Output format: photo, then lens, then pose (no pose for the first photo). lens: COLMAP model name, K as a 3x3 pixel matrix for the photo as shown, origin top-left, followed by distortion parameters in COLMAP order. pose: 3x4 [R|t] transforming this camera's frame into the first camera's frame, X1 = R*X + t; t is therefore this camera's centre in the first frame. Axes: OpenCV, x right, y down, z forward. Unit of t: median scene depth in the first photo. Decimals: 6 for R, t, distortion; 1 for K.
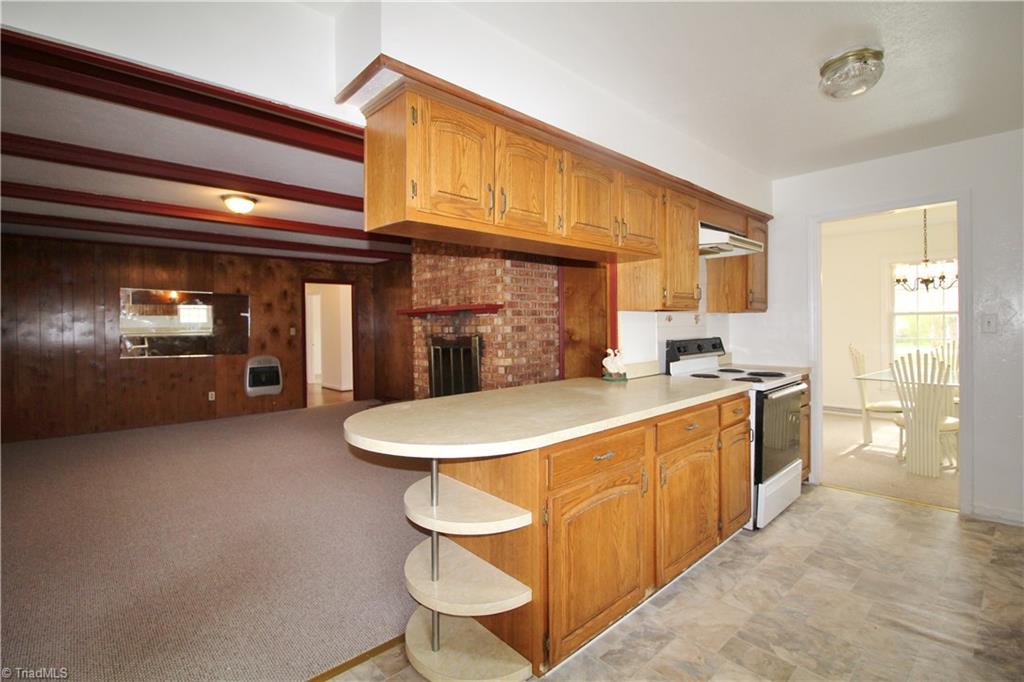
lens RADIAL K [[473.3, 0, 514.0], [0, 473.3, 331.5], [0, 0, 1]] dist [-0.009045, -0.006156]
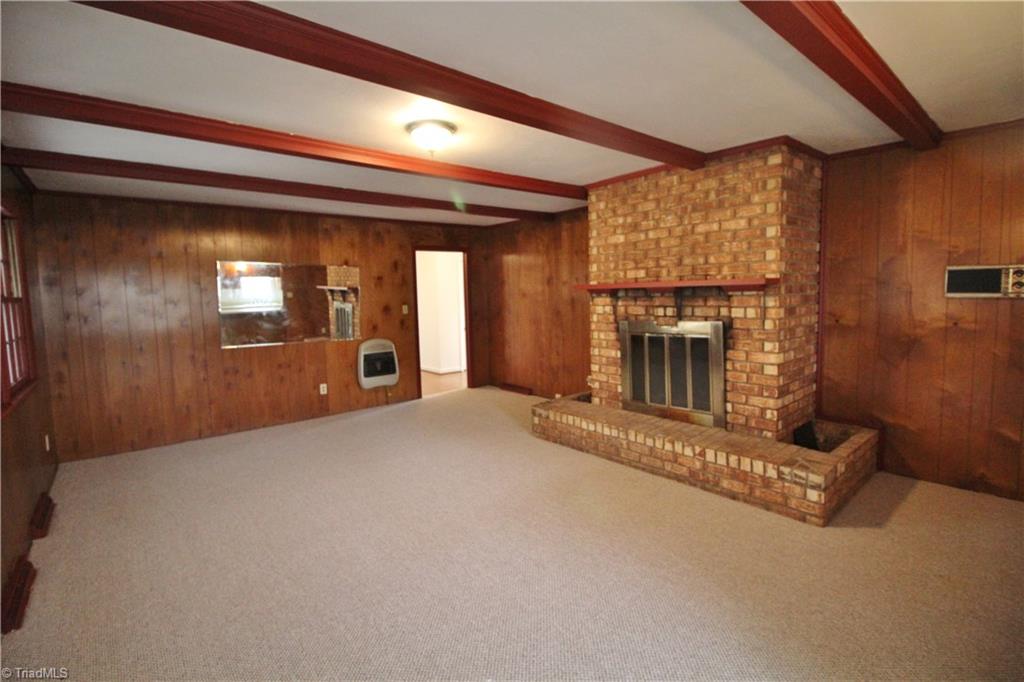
lens RADIAL K [[473.3, 0, 514.3], [0, 473.3, 330.2], [0, 0, 1]] dist [-0.009045, -0.006156]
pose [[0.998832, -0.008099, -0.047641, -0.335771], [0.011492, 0.997382, 0.071396, -0.030404], [0.046938, -0.071860, 0.996310, 0.240143]]
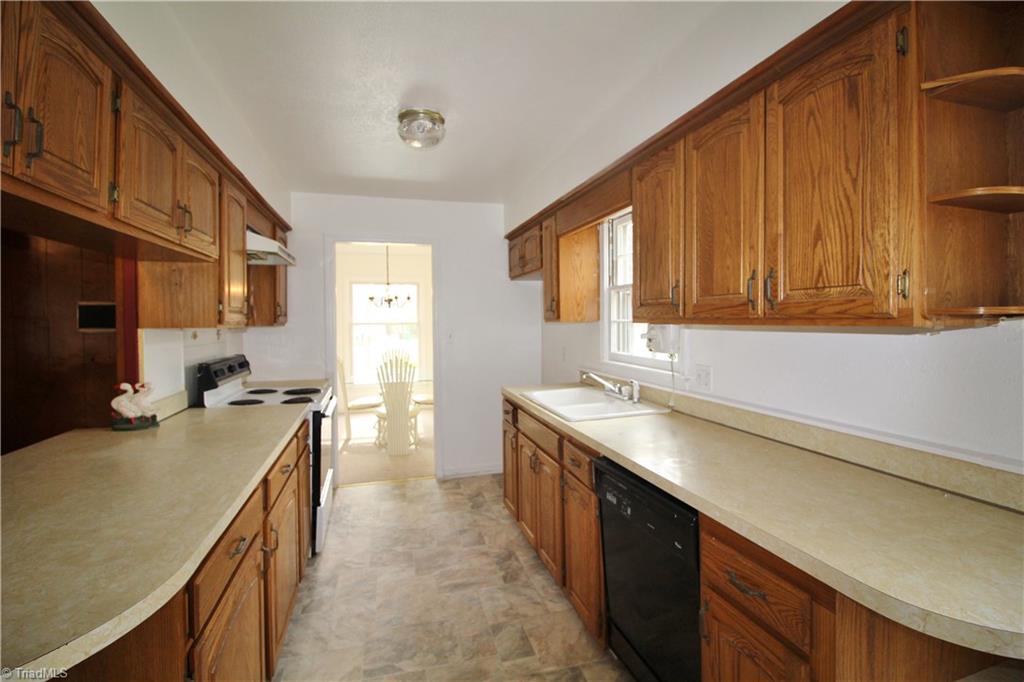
lens RADIAL K [[473.3, 0, 512.9], [0, 473.3, 330.5], [0, 0, 1]] dist [-0.009045, -0.006156]
pose [[0.453850, -0.008011, 0.891042, -0.087980], [0.013490, 0.999907, 0.002118, -0.019987], [-0.890976, 0.011059, 0.453916, 0.111847]]
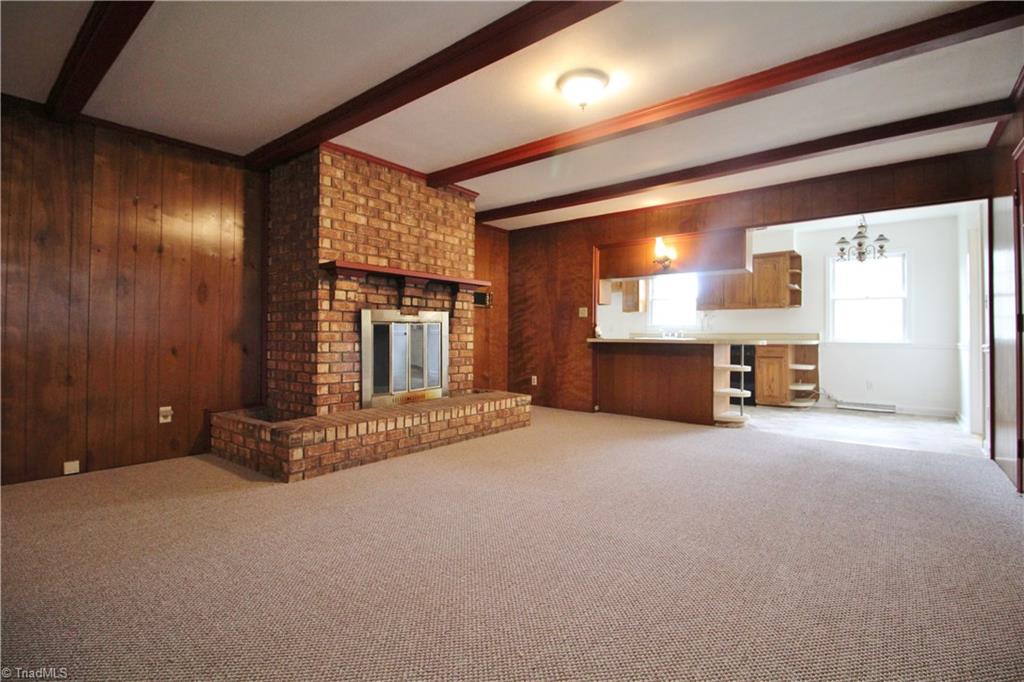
lens RADIAL K [[473.3, 0, 504.7], [0, 473.3, 334.7], [0, 0, 1]] dist [-0.009045, -0.006156]
pose [[-0.135832, 0.020057, 0.990529, -0.948809], [0.006529, 0.999791, -0.019349, 0.068678], [-0.990710, 0.003839, -0.135934, 0.940865]]
